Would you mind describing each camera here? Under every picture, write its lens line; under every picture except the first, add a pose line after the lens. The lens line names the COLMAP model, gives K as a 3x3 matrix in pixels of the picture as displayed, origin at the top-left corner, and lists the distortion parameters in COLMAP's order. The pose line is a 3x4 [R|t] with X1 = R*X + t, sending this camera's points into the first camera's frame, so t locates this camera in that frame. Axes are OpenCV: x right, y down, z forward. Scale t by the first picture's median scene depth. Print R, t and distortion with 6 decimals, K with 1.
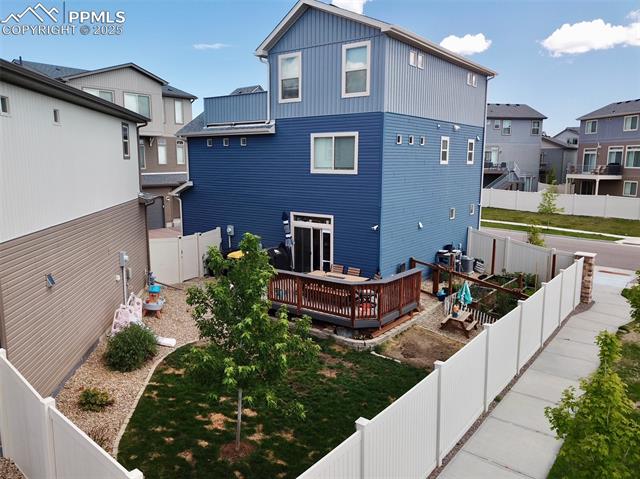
lens RADIAL K [[487.8, 0, 320.0], [0, 487.8, 239.5], [0, 0, 1]] dist [0.005114, -0.003012]
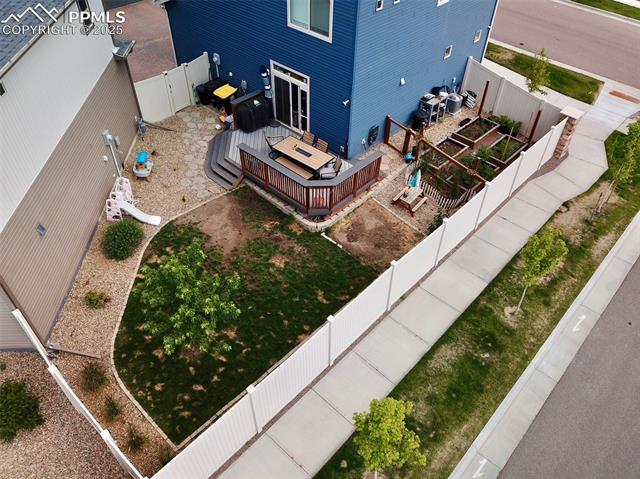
lens RADIAL K [[489.1, 0, 320.0], [0, 489.1, 239.5], [0, 0, 1]] dist [0.008605, -0.007610]
pose [[0.994825, 0.079936, -0.062714, 0.144672], [-0.030197, 0.821990, 0.568701, -0.361343], [0.097010, -0.563864, 0.820150, -0.000100]]
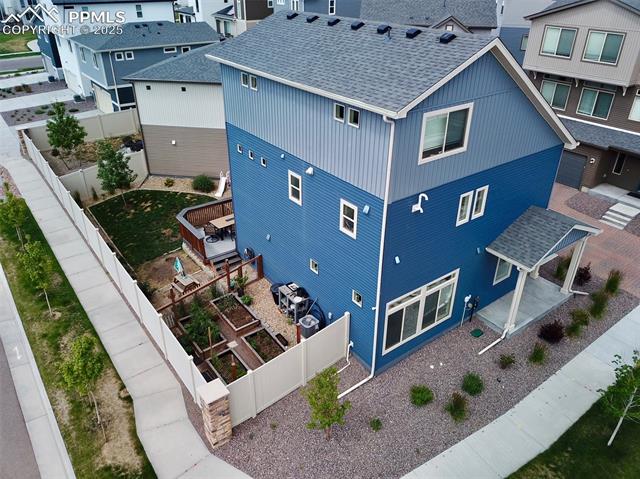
lens RADIAL K [[489.1, 0, 320.0], [0, 489.1, 239.5], [0, 0, 1]] dist [0.008605, -0.007610]
pose [[-0.271205, 0.464369, -0.843095, 1.188365], [-0.168046, 0.839627, 0.516515, -0.654213], [0.947739, 0.281760, -0.149676, 1.415005]]
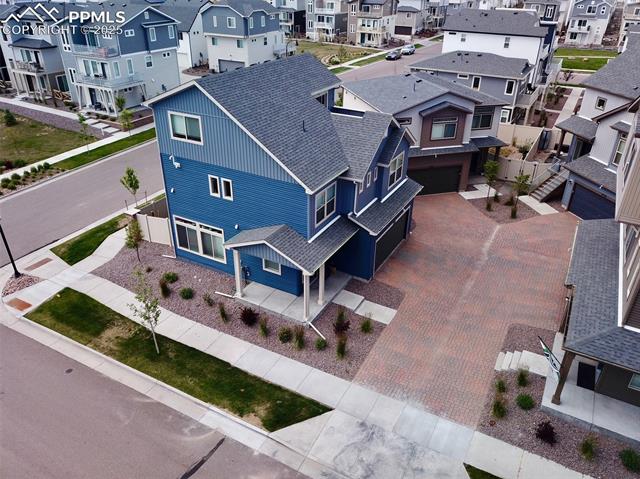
lens RADIAL K [[489.1, 0, 320.0], [0, 489.1, 239.5], [0, 0, 1]] dist [0.008605, -0.007610]
pose [[-0.989393, 0.050794, -0.136091, 0.191588], [-0.044919, 0.783969, 0.619173, -1.061138], [0.138142, 0.618719, -0.773372, 2.792374]]
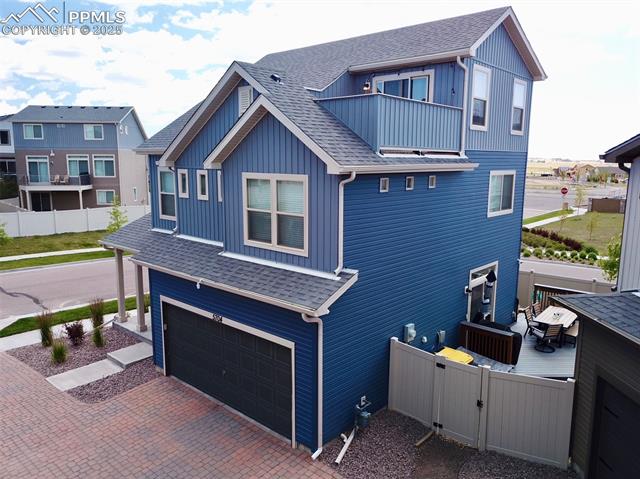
lens RADIAL K [[487.8, 0, 320.0], [0, 487.8, 239.5], [0, 0, 1]] dist [0.005114, -0.003012]
pose [[0.078691, -0.167958, 0.982648, -0.936321], [0.153656, 0.975969, 0.154512, -0.292052], [-0.984986, 0.138832, 0.102607, 1.287300]]
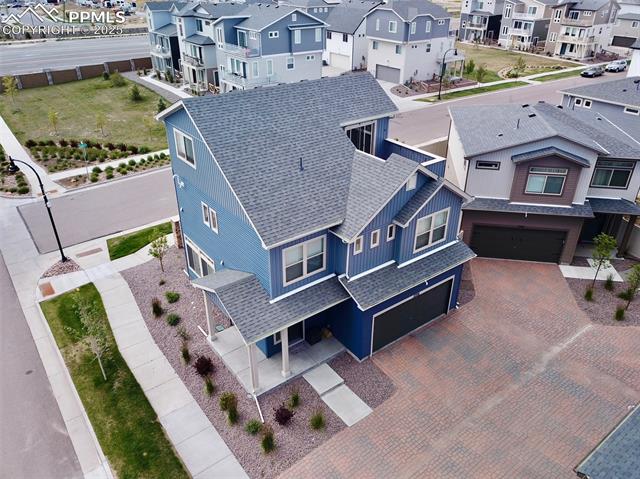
lens RADIAL K [[489.1, 0, 320.0], [0, 489.1, 239.5], [0, 0, 1]] dist [0.008605, -0.007610]
pose [[-0.963523, -0.145672, 0.224505, -0.307307], [0.027013, 0.781659, 0.623121, -1.030528], [-0.266258, 0.606456, -0.749211, 2.471972]]
